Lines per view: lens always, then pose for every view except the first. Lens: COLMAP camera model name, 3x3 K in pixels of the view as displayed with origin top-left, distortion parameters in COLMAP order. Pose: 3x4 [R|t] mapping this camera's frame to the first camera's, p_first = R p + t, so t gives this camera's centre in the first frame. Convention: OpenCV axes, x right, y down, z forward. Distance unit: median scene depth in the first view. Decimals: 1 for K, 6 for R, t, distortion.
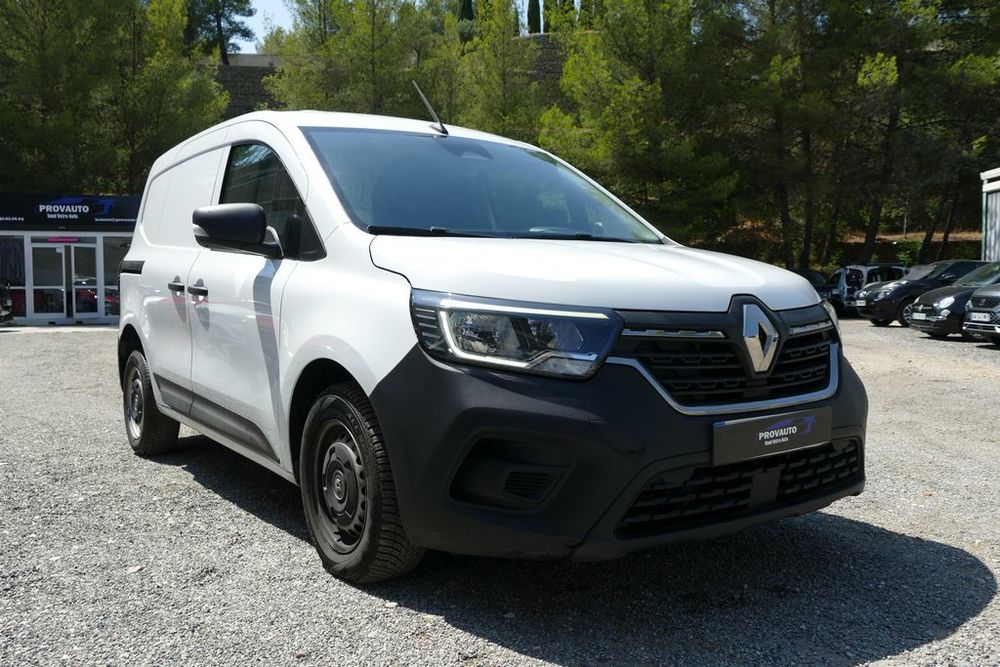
lens RADIAL K [[884.2, 0, 500.0], [0, 884.2, 328.5], [0, 0, 1]] dist [-0.036810, -0.002190]
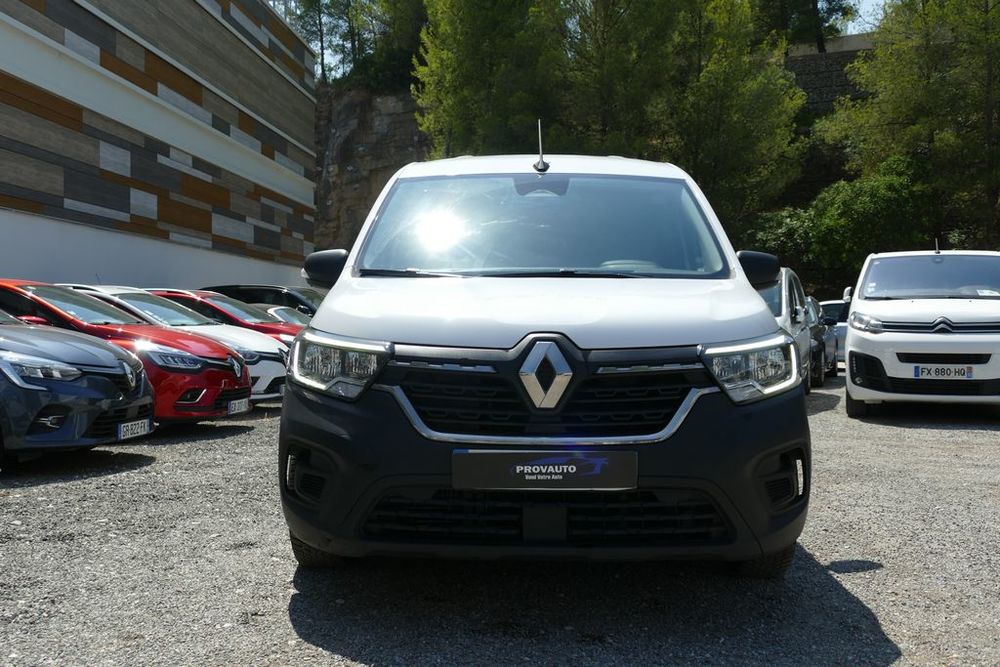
lens RADIAL K [[1089.6, 0, 500.1], [0, 1089.6, 335.6], [0, 0, 1]] dist [-0.018944, 0.000000]
pose [[0.783714, 0.019199, -0.620825, 1.036432], [-0.036578, 0.999214, -0.015275, -0.013100], [0.620044, 0.034680, 0.783800, -0.015038]]
